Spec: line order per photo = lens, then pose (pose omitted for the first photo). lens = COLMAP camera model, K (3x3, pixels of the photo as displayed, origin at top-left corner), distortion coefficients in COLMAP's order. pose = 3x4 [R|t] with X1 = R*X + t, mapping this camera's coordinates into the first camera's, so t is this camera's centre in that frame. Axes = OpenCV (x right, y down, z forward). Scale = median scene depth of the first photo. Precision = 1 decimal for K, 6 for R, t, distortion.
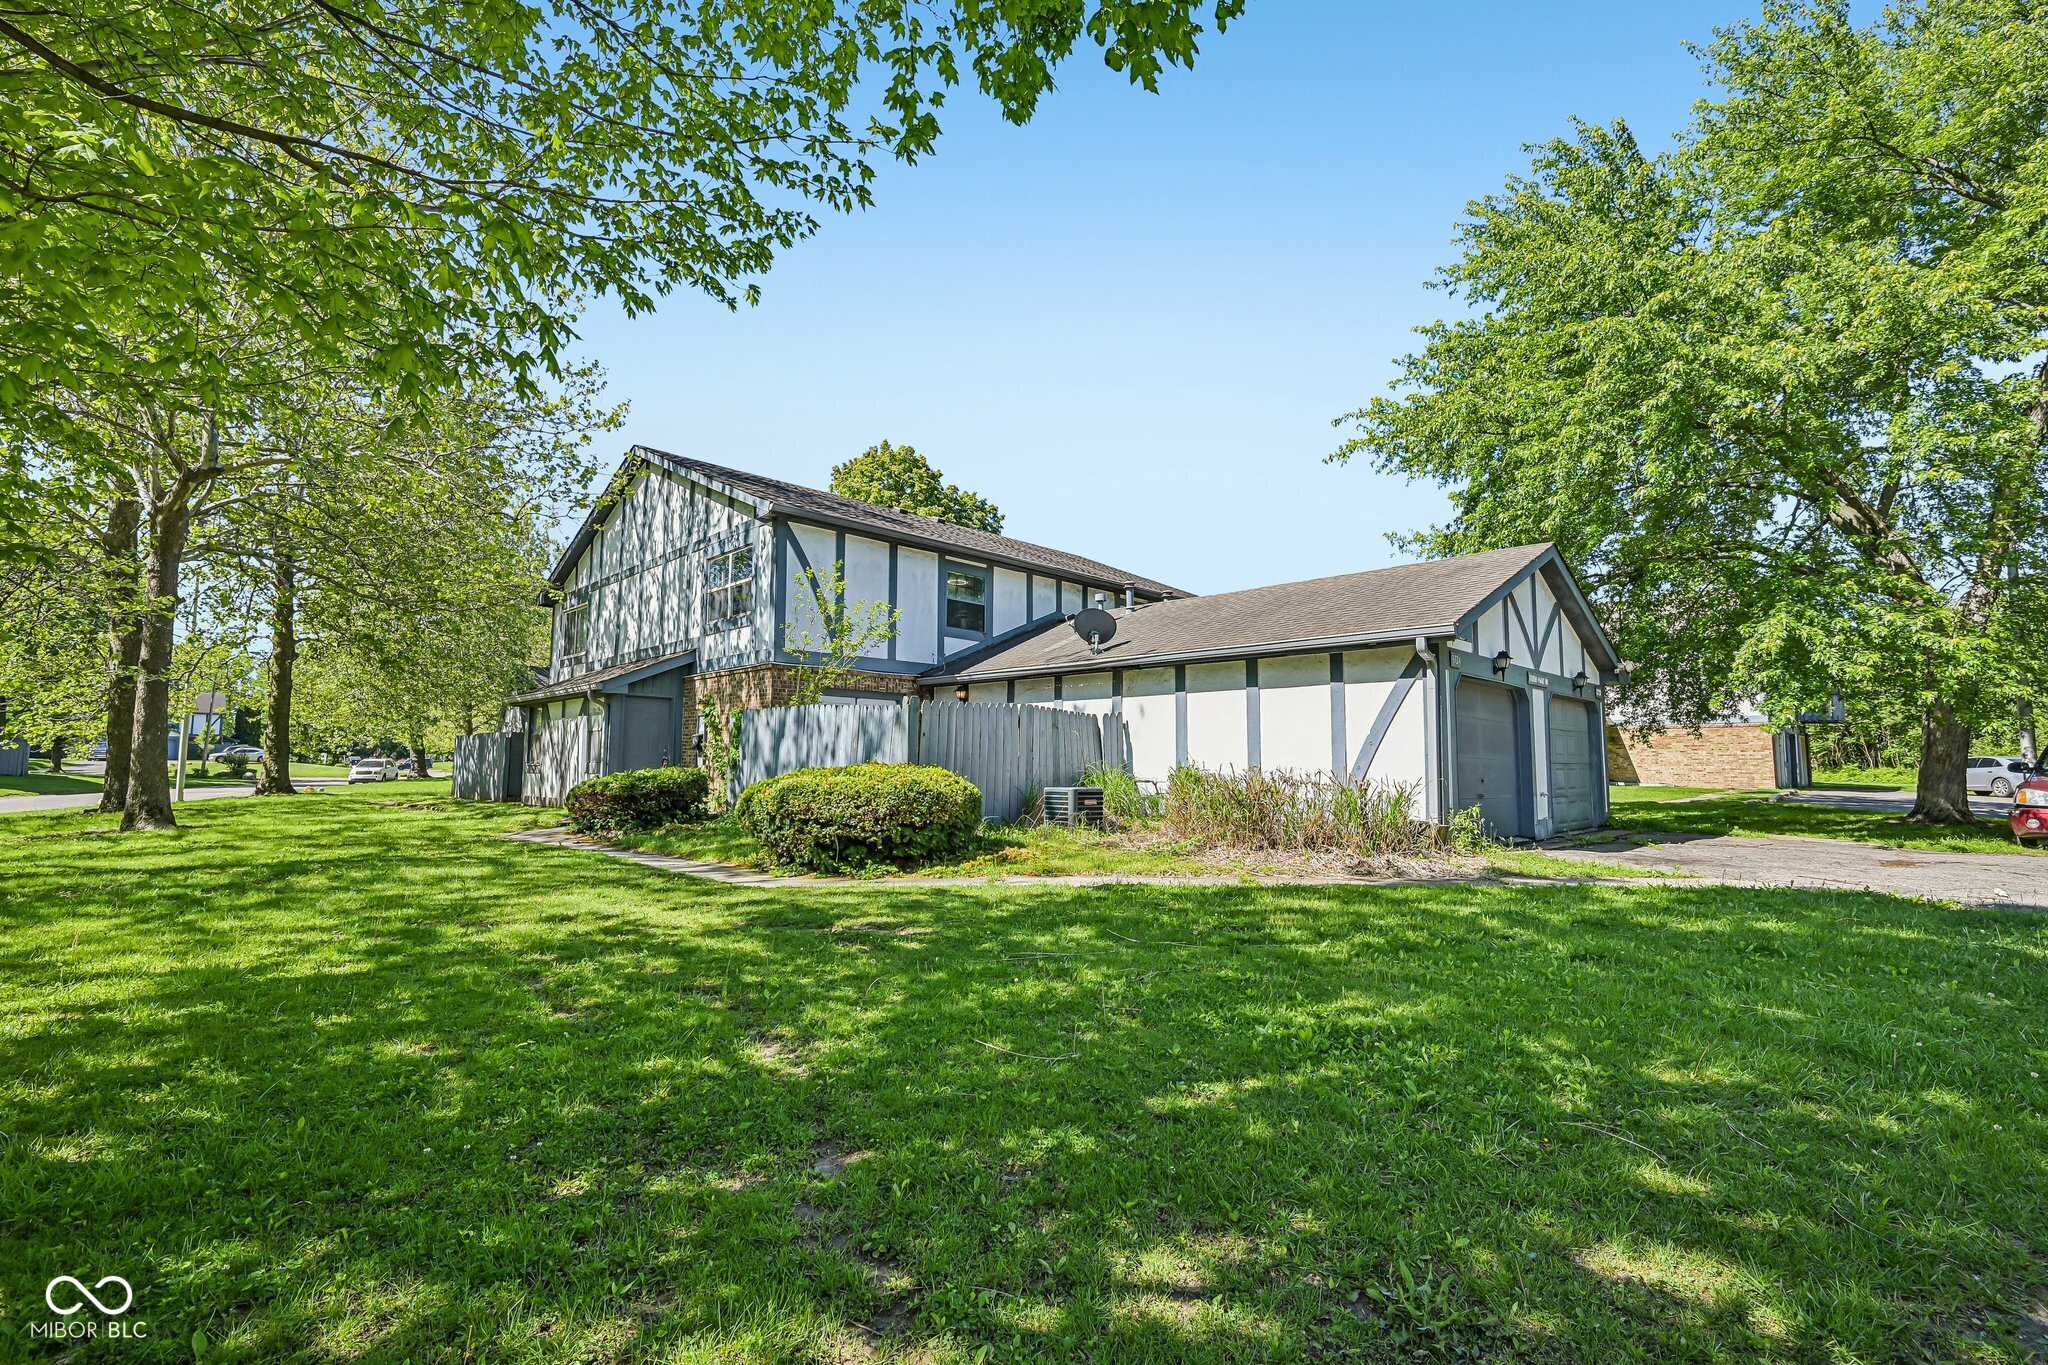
lens RADIAL K [[896.4, 0, 1015.8], [0, 896.4, 674.0], [0, 0, 1]] dist [-0.000507, -0.000076]
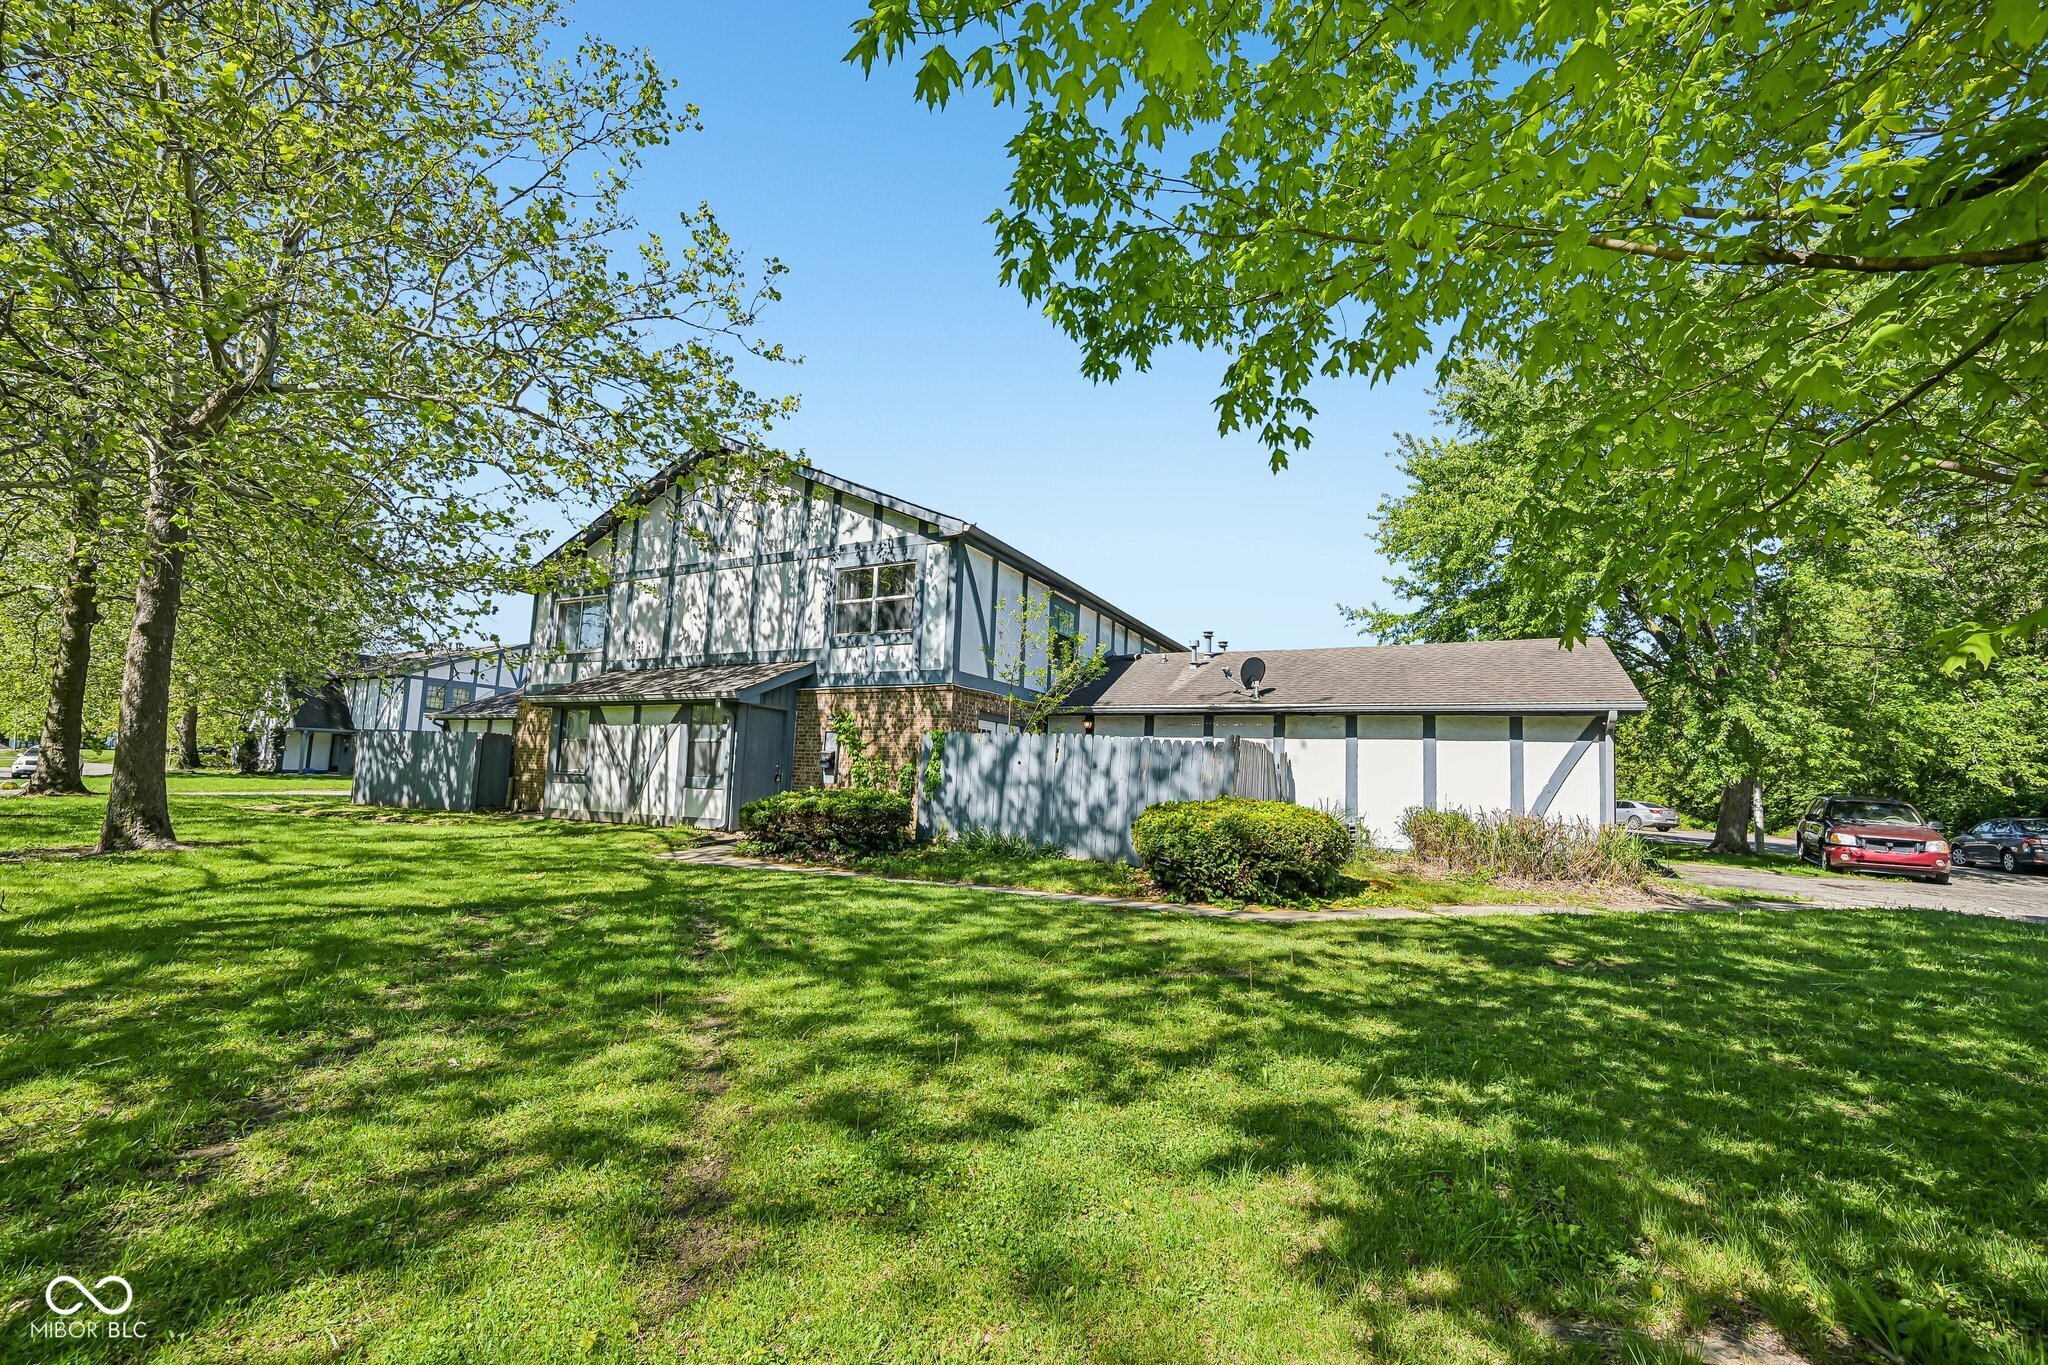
lens RADIAL K [[785.7, 0, 1023.2], [0, 785.7, 734.2], [0, 0, 1]] dist [-0.011949, 0.000066]
pose [[0.948344, 0.054383, 0.312549, -0.447579], [-0.068199, 0.997111, 0.033436, 0.008660], [-0.309827, -0.053024, 0.949313, 0.141181]]
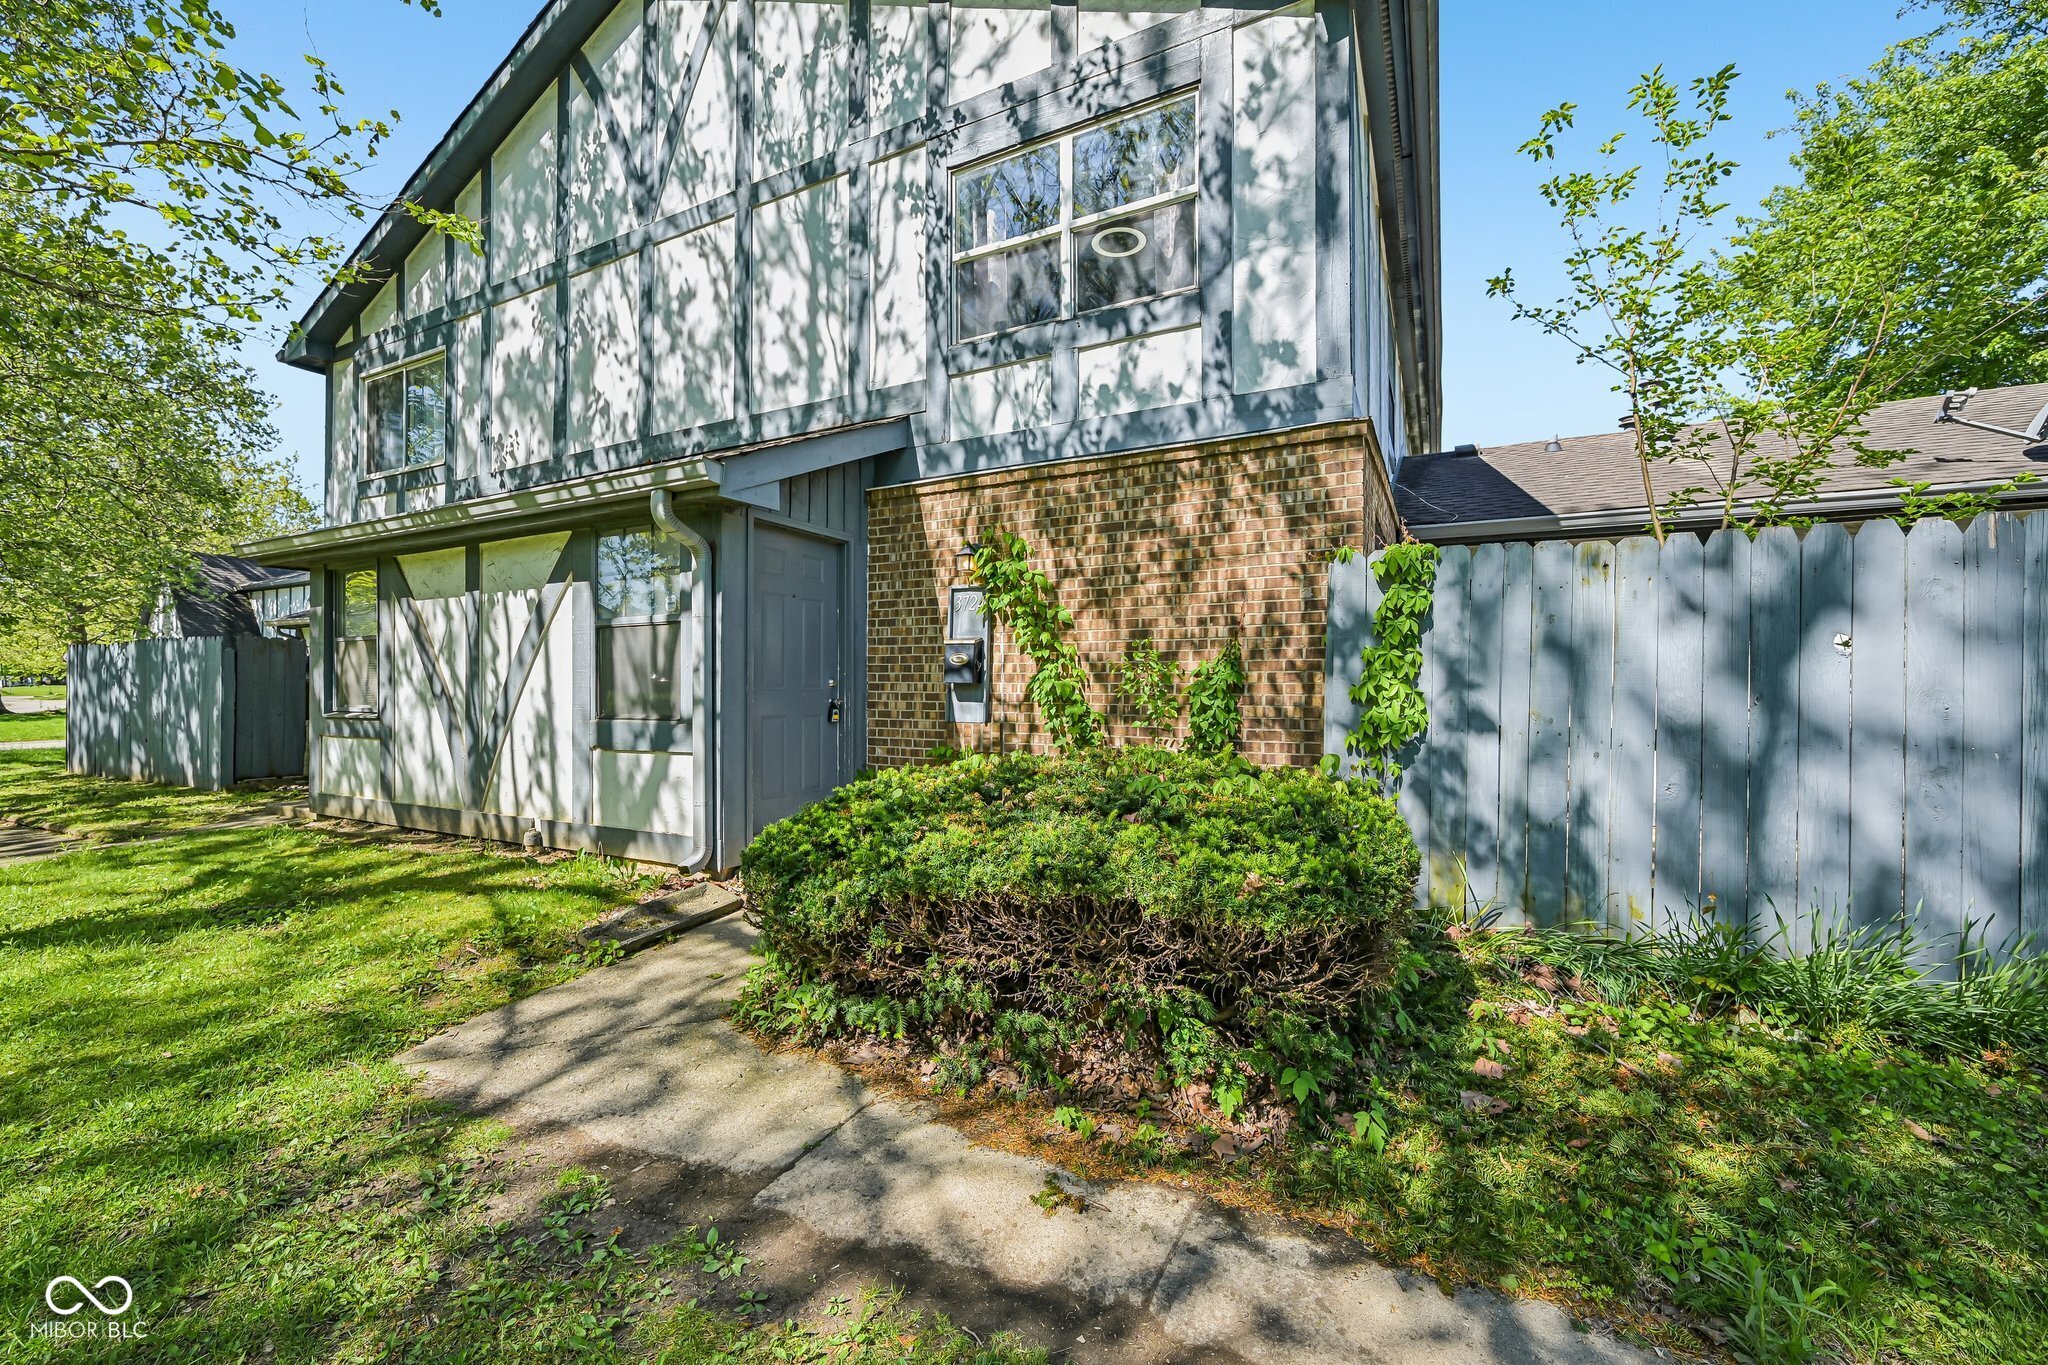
lens RADIAL K [[802.2, 0, 1027.8], [0, 802.2, 685.5], [0, 0, 1]] dist [0.001189, 0.000210]
pose [[0.949412, -0.005762, 0.313979, -0.461914], [-0.027892, 0.994333, 0.102588, 0.056110], [-0.312791, -0.106155, 0.943871, 0.722110]]
